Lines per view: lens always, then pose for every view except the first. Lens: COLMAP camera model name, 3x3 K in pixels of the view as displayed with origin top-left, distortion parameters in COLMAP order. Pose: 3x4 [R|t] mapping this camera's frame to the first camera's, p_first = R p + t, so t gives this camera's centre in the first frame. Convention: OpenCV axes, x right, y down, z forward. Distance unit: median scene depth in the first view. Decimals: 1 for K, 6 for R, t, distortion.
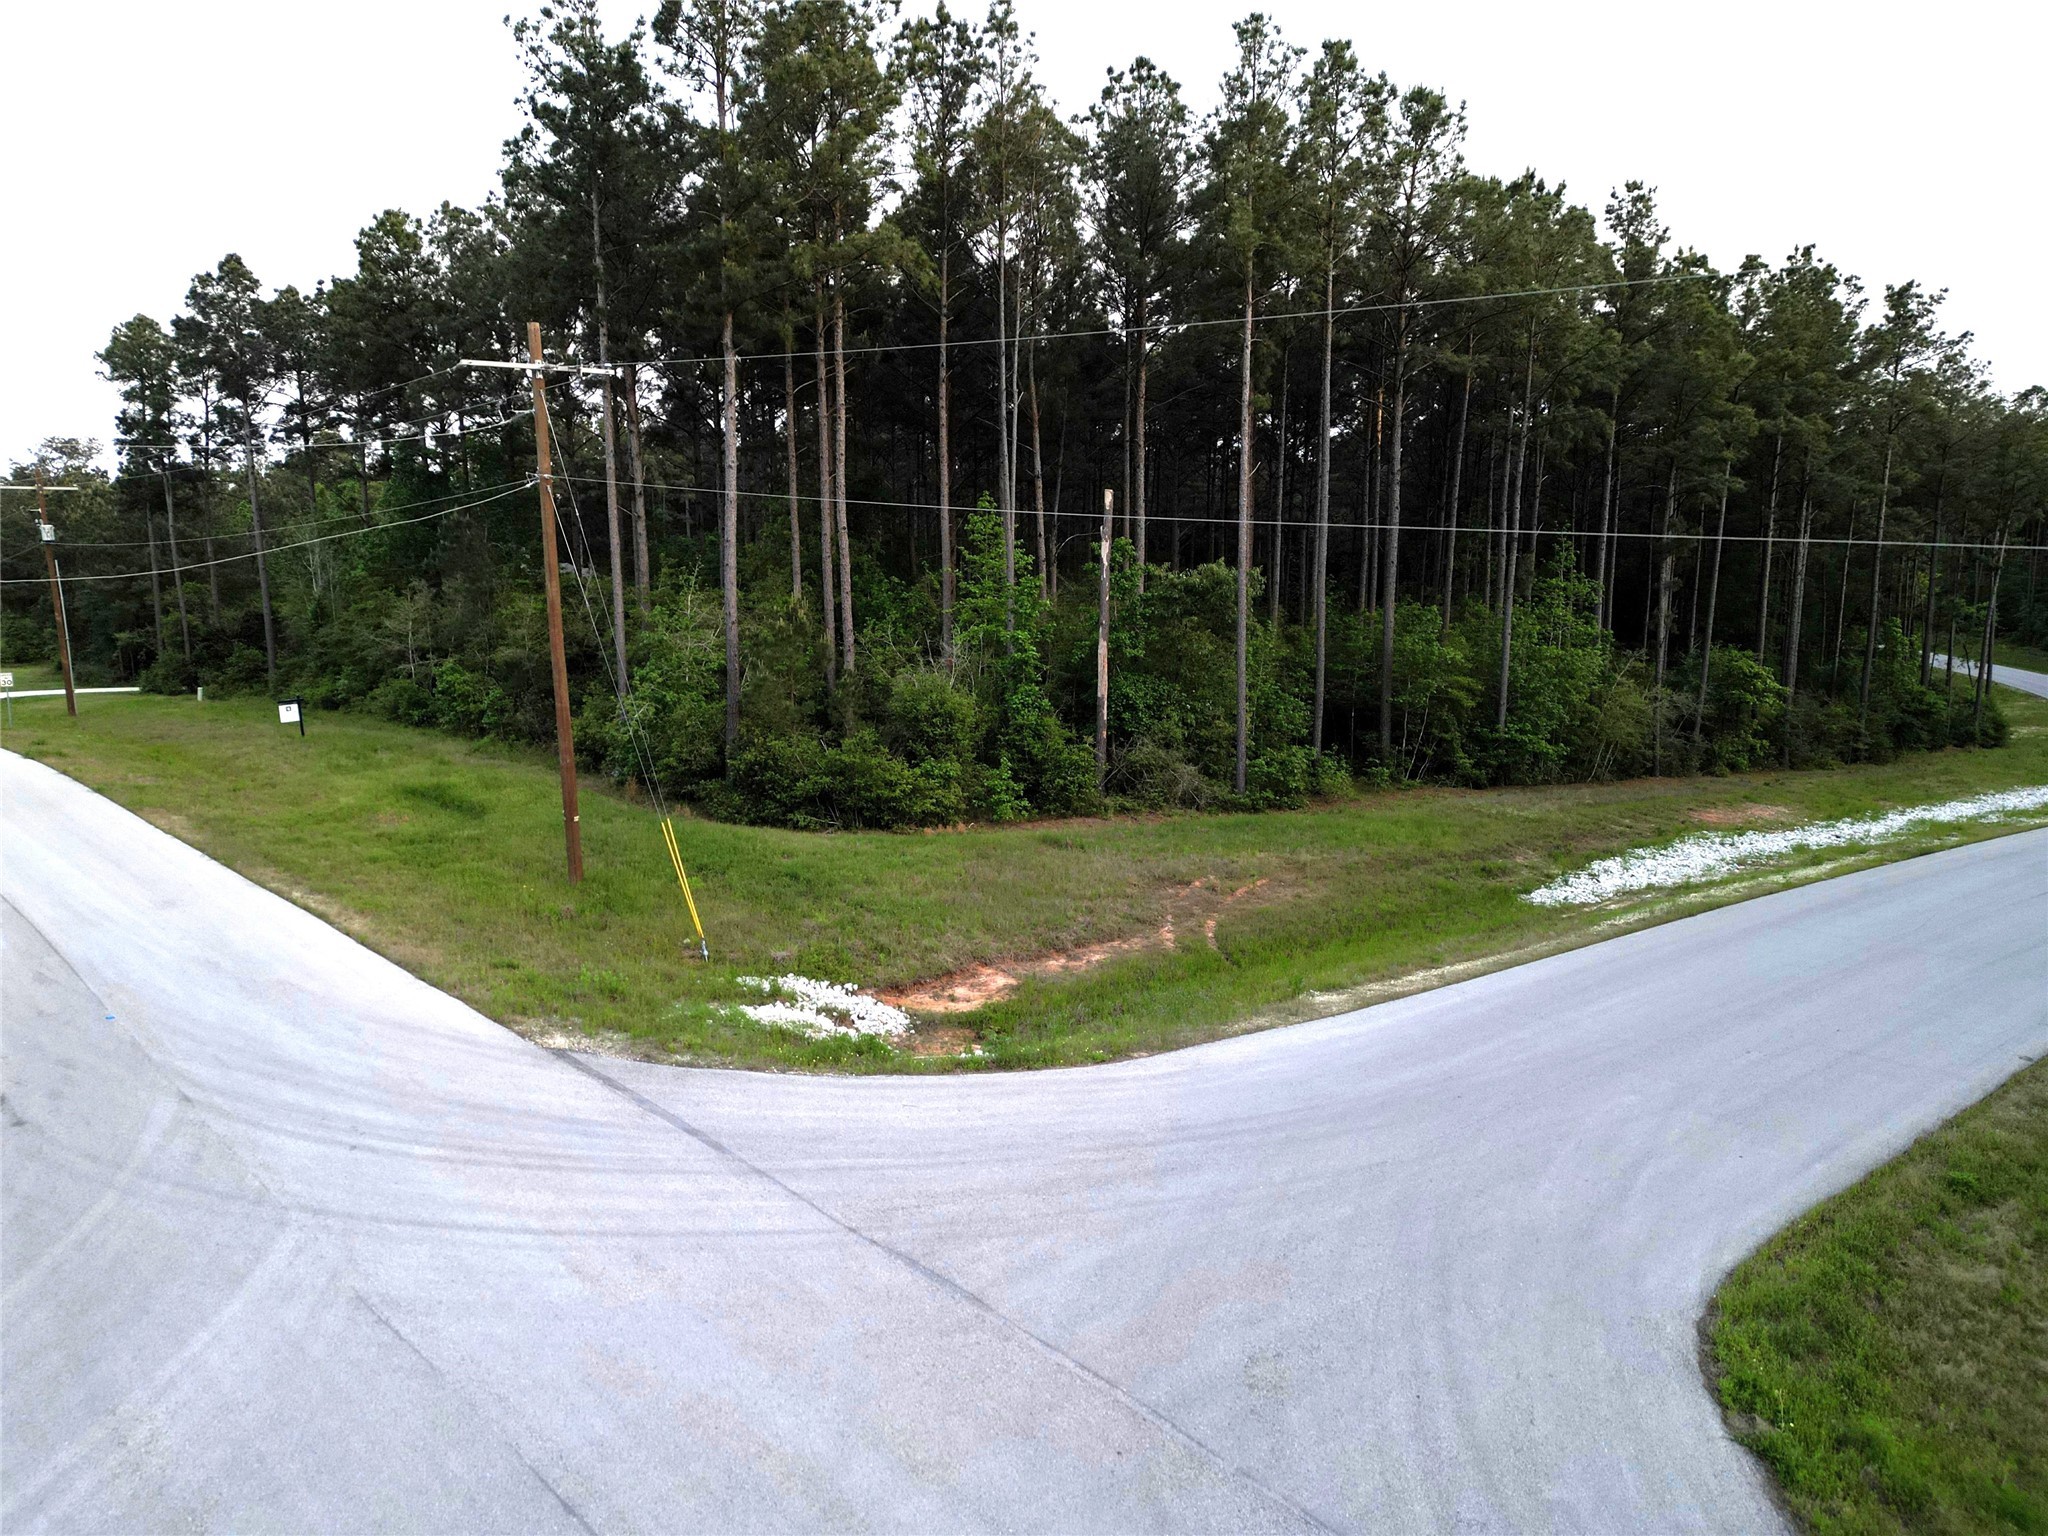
lens RADIAL K [[1429.0, 0, 1021.1], [0, 1429.0, 772.0], [0, 0, 1]] dist [0.079650, -0.072195]
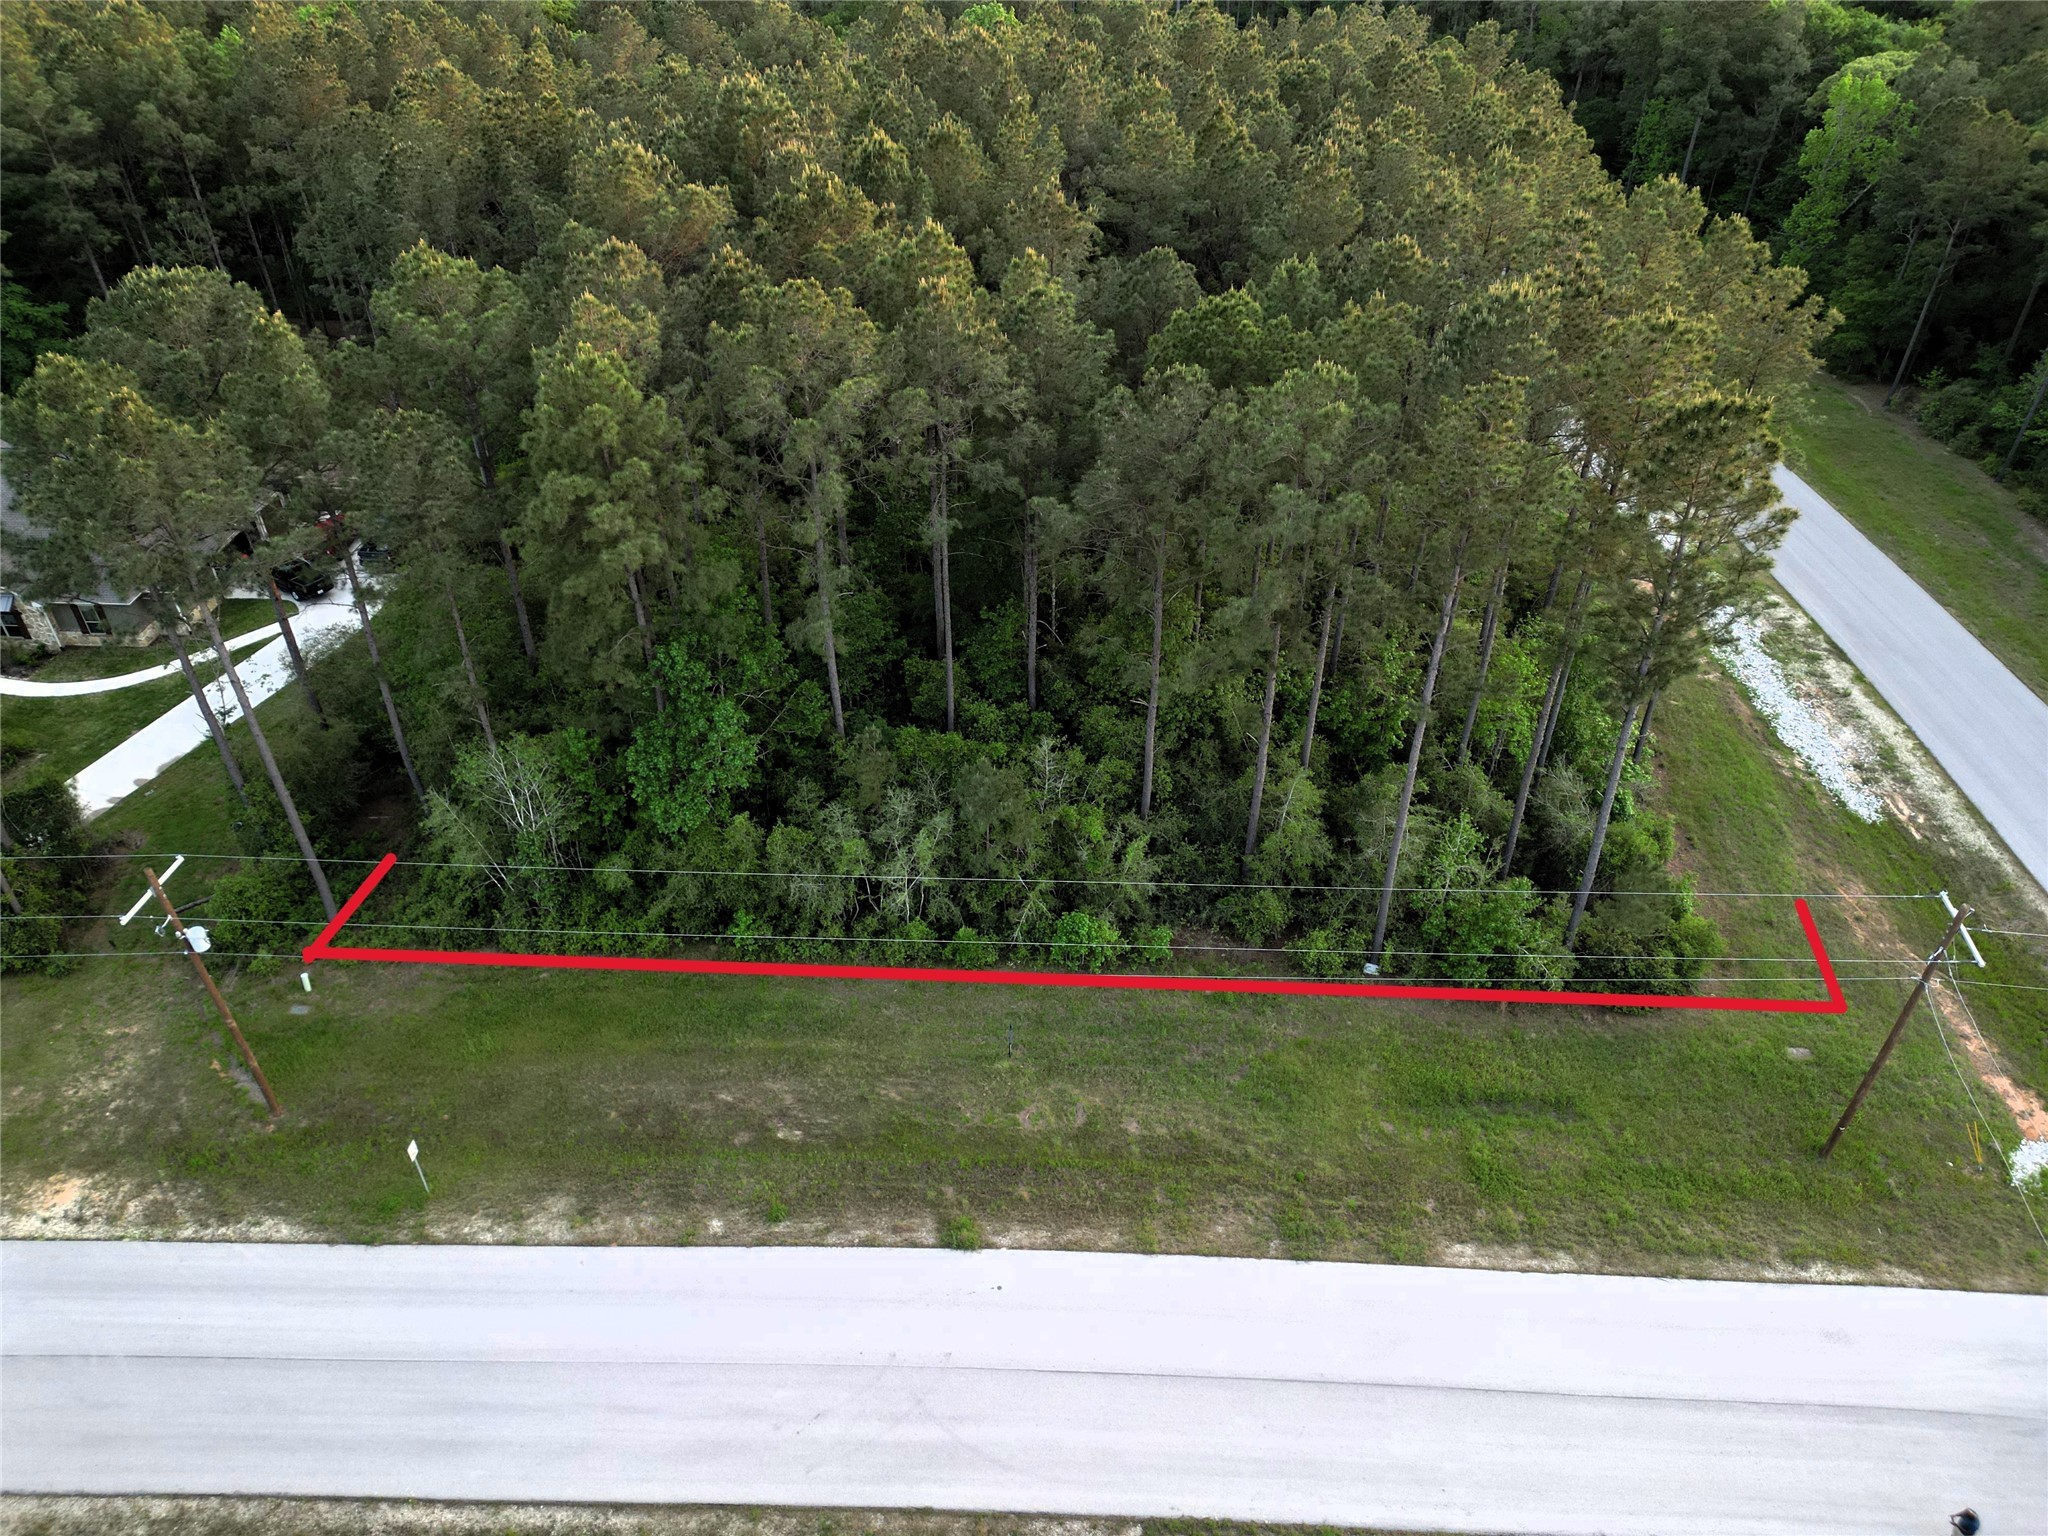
lens RADIAL K [[1429.0, 0, 1011.9], [0, 1429.0, 769.9], [0, 0, 1]] dist [0.079650, -0.072195]
pose [[0.710632, -0.418786, 0.565350, -1.739027], [0.102052, 0.856409, 0.506112, -1.227735], [-0.696123, -0.301965, 0.651329, 0.749335]]
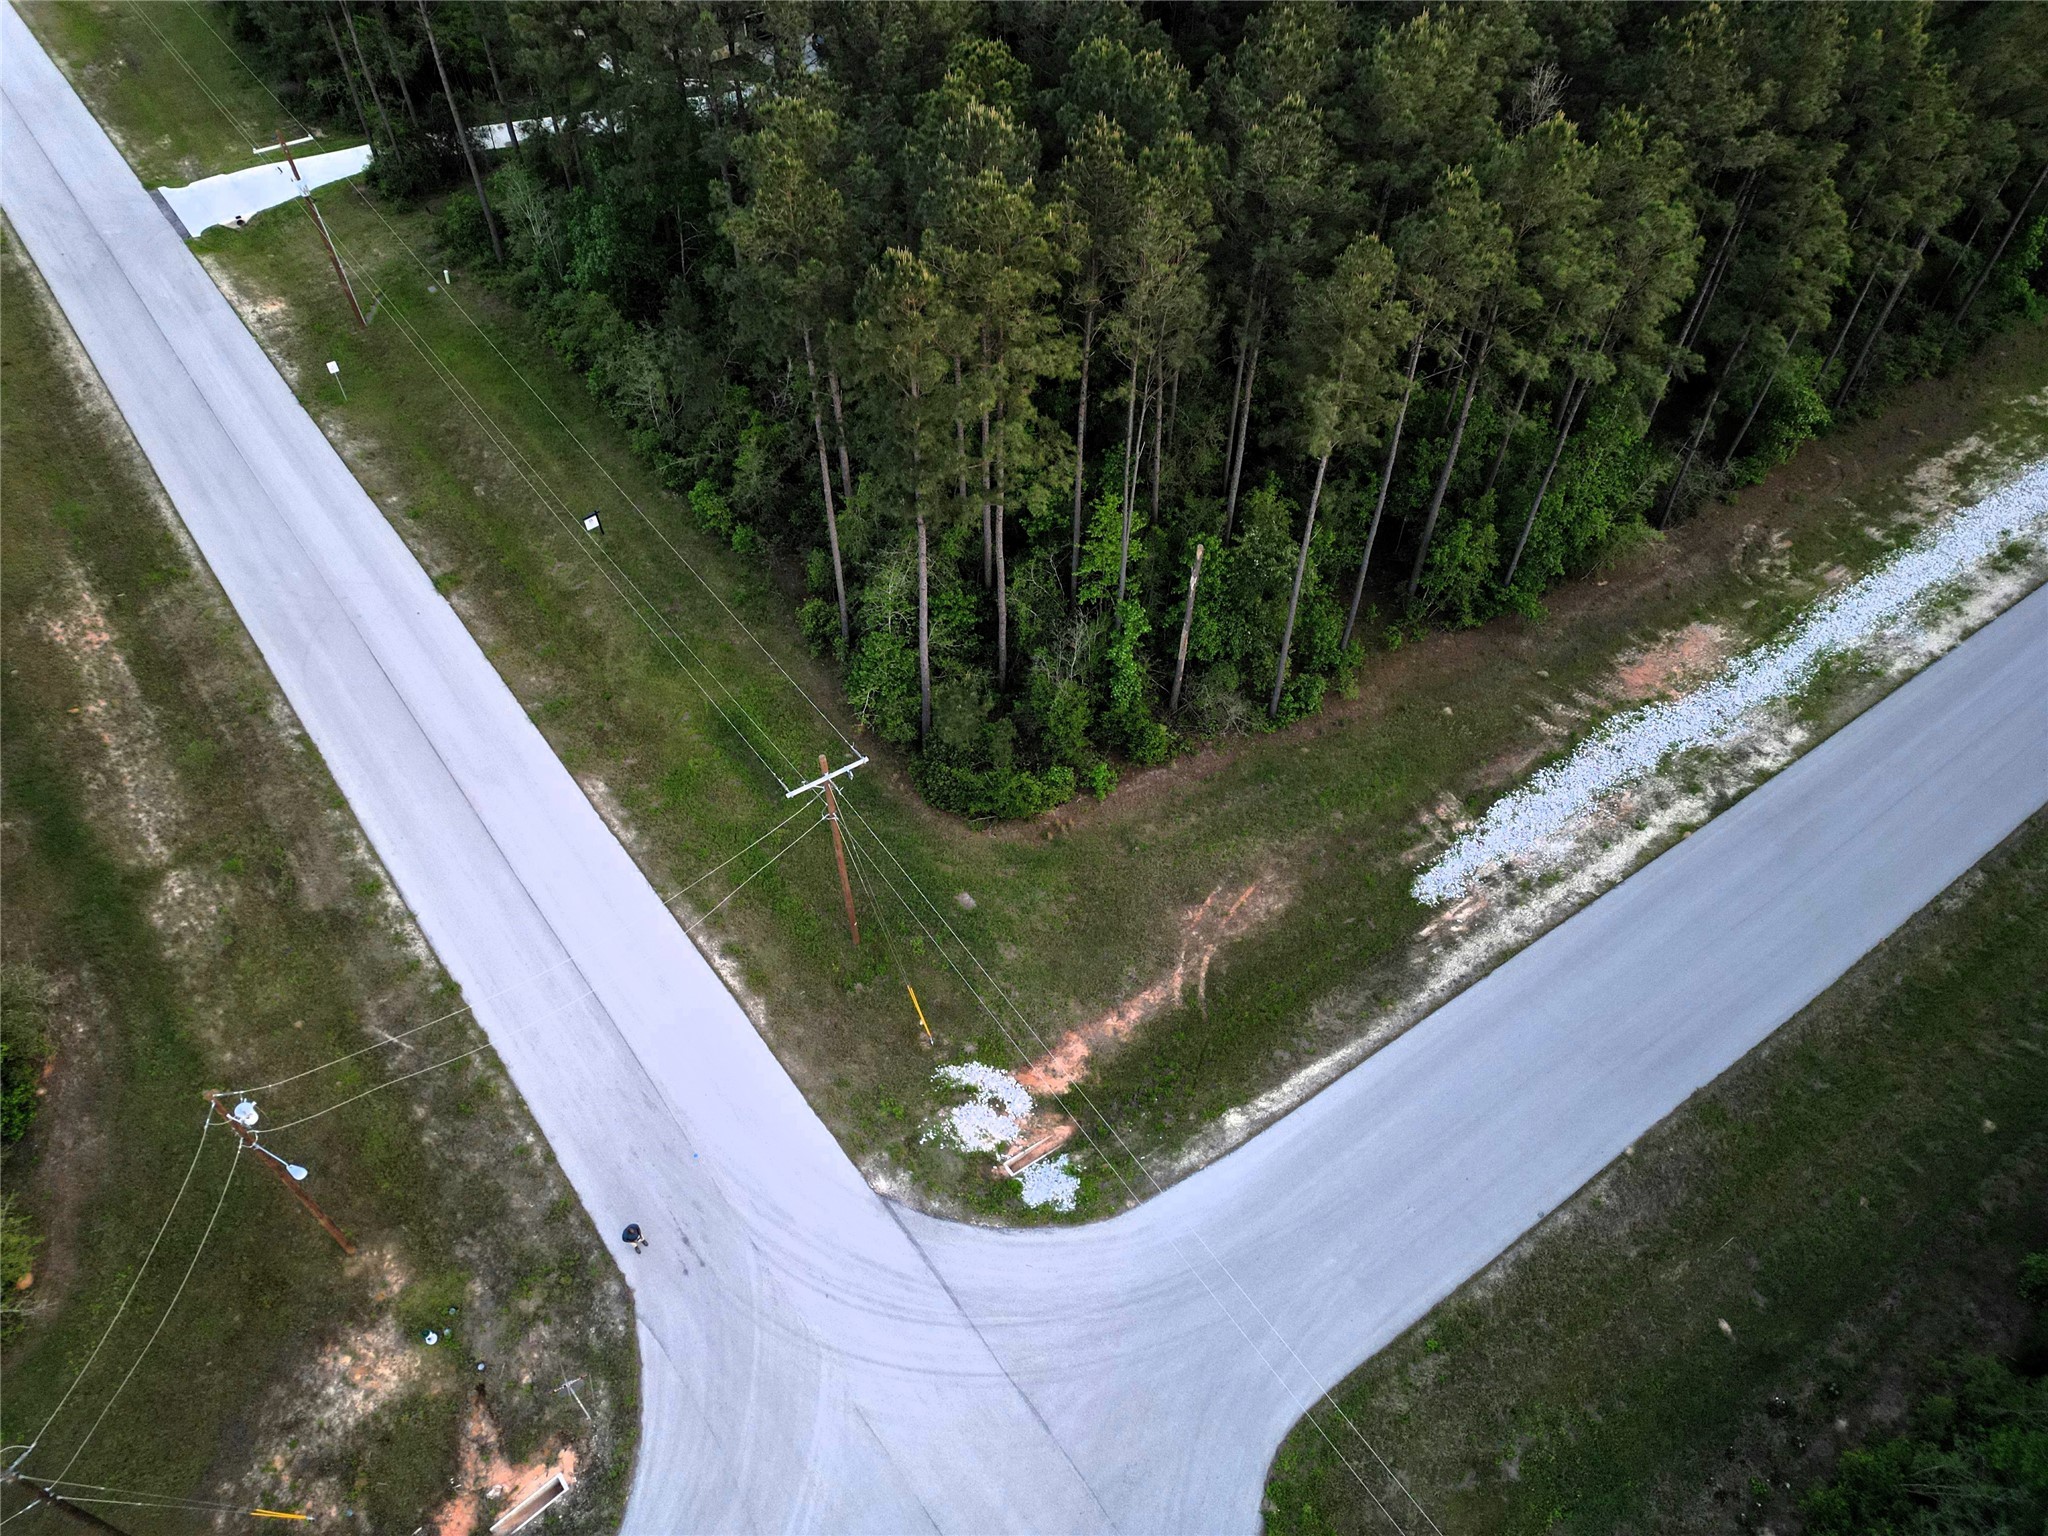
lens RADIAL K [[1429.0, 0, 1016.9], [0, 1429.0, 774.6], [0, 0, 1]] dist [0.079650, -0.072195]
pose [[0.994295, 0.087430, -0.061106, -0.012486], [-0.024229, 0.743007, 0.668845, -1.375163], [0.103879, -0.663549, 0.740886, -0.199247]]
